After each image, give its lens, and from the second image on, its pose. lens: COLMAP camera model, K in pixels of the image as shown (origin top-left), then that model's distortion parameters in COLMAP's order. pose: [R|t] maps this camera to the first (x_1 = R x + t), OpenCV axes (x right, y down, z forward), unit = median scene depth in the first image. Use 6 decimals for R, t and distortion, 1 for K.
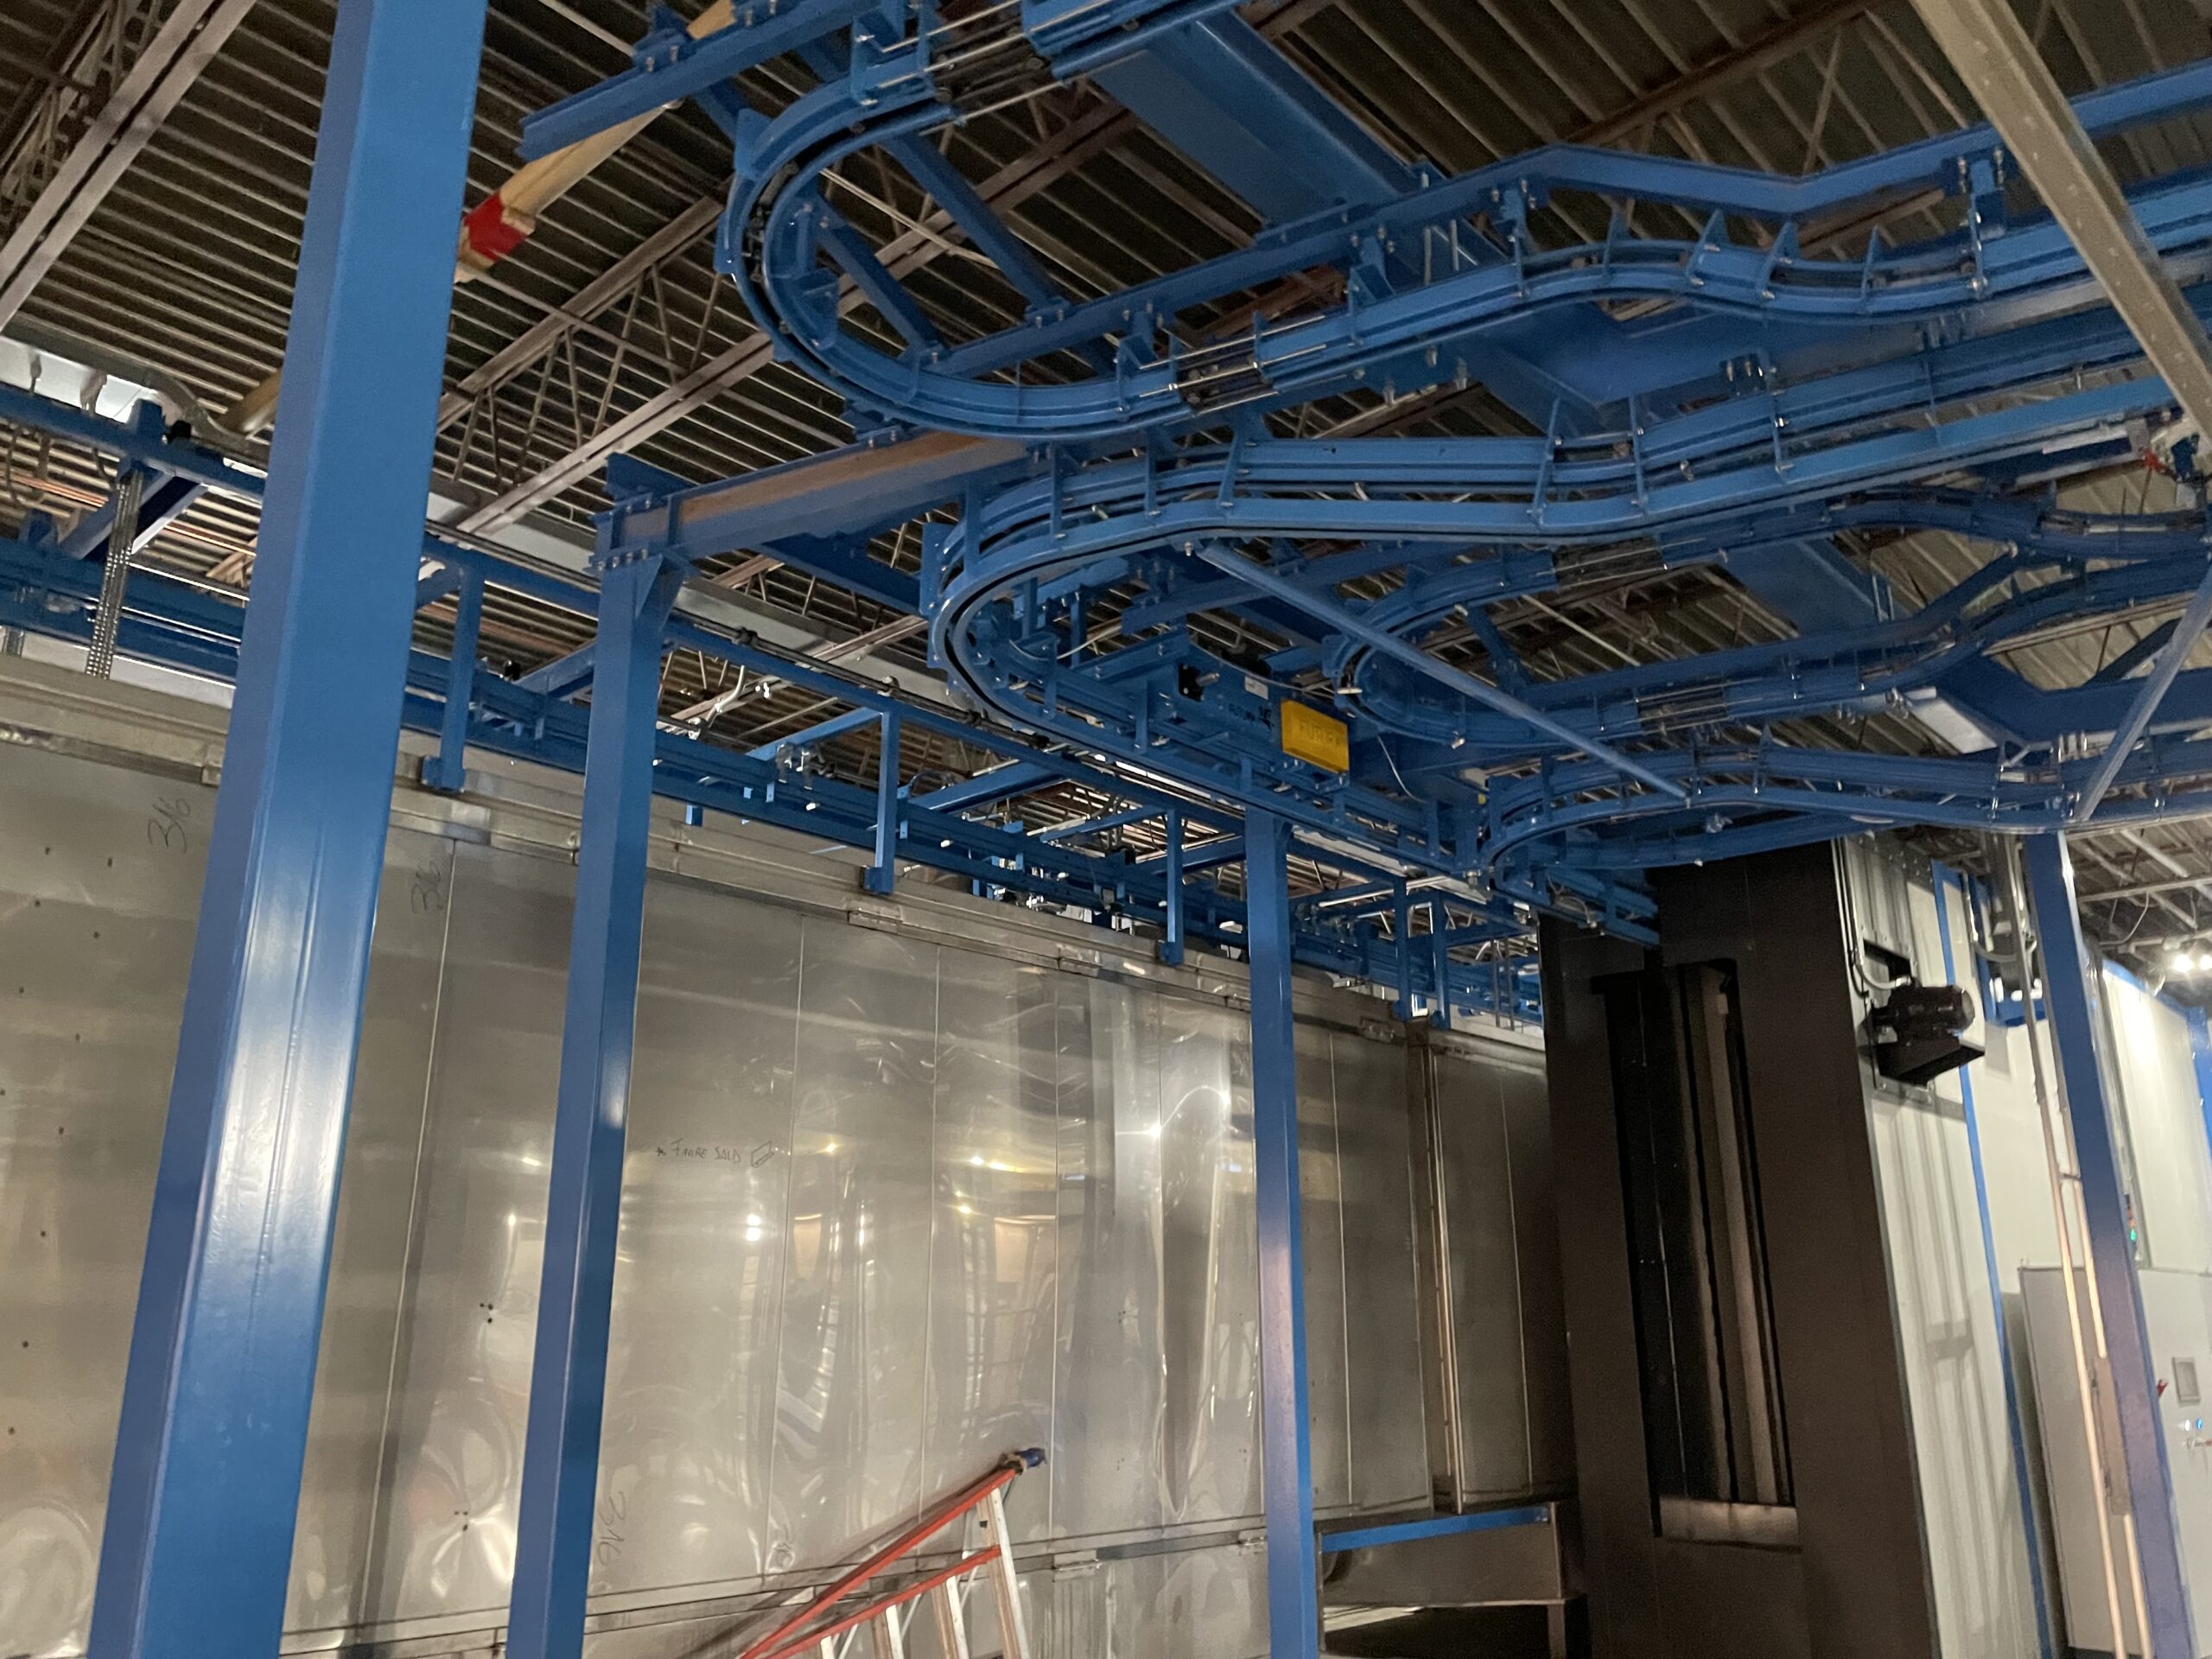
lens RADIAL K [[1658.7, 0, 1108.2], [0, 1658.7, 840.3], [0, 0, 1]] dist [0.102661, -0.116803]
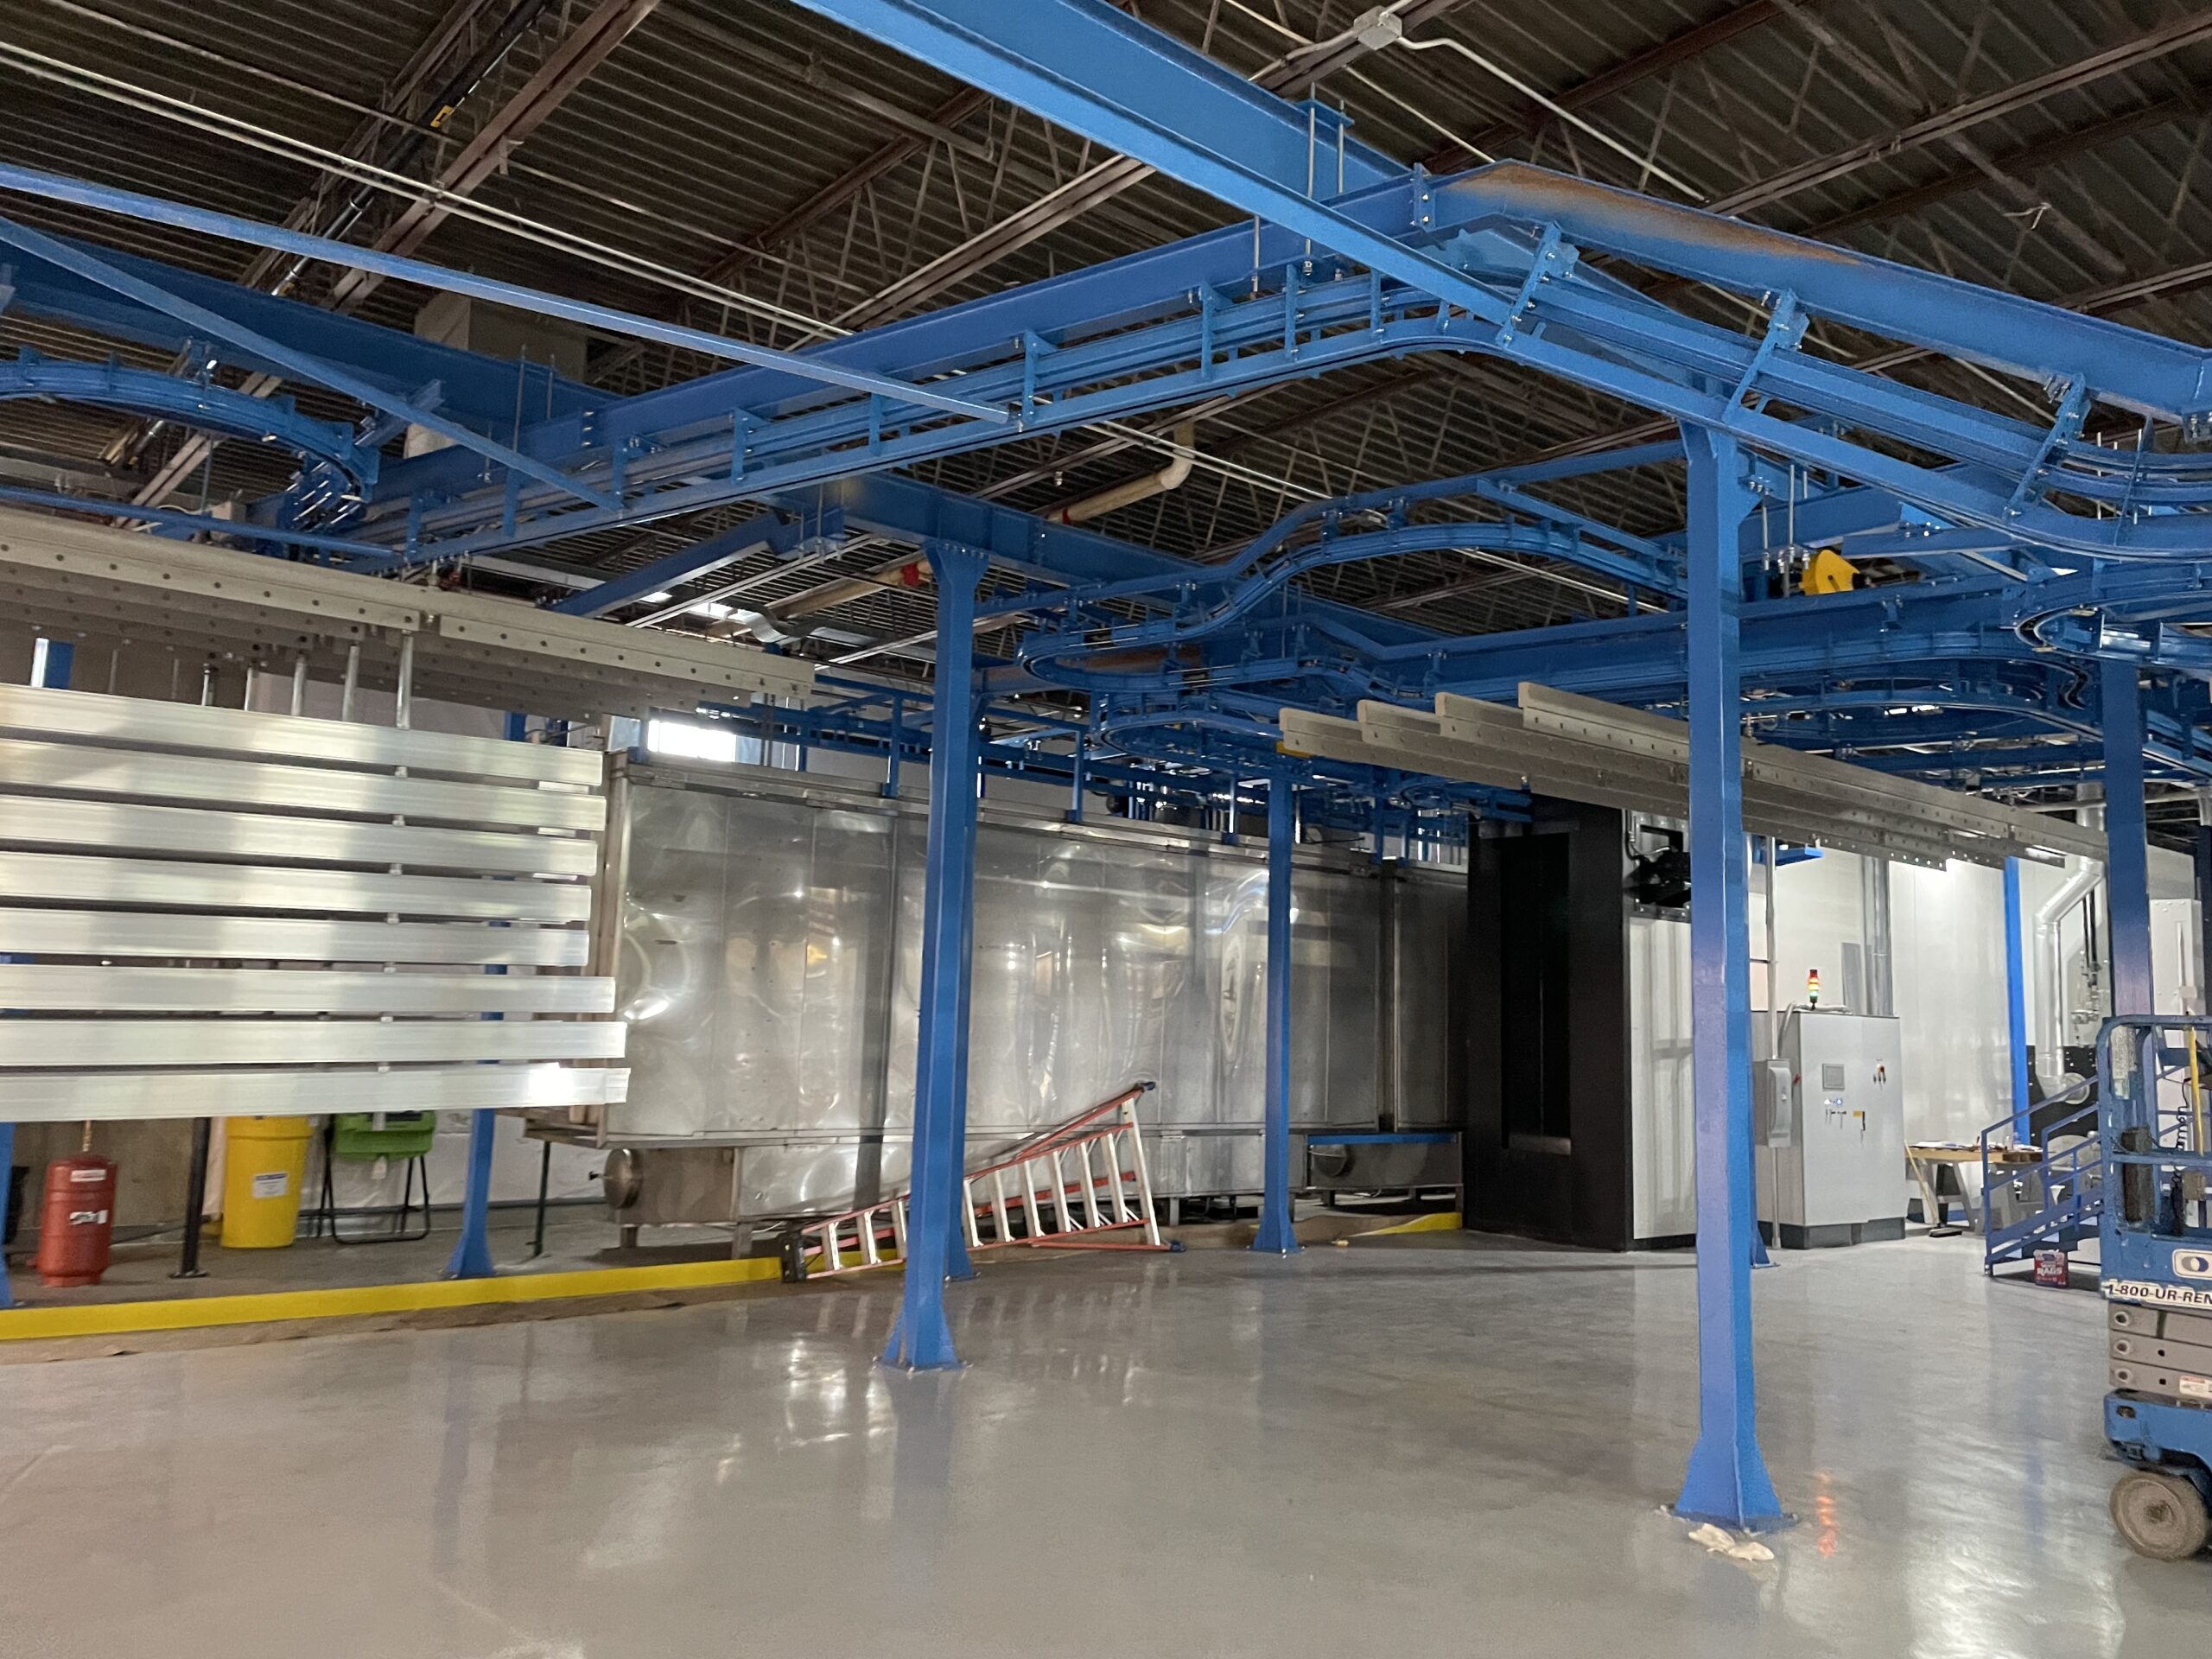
lens RADIAL K [[1658.7, 0, 1108.2], [0, 1658.7, 840.3], [0, 0, 1]] dist [0.102661, -0.116803]
pose [[0.992520, 0.018022, -0.120747, 0.113955], [0.002547, 0.985773, 0.168064, -0.219101], [0.122058, -0.167115, 0.978353, -0.760313]]
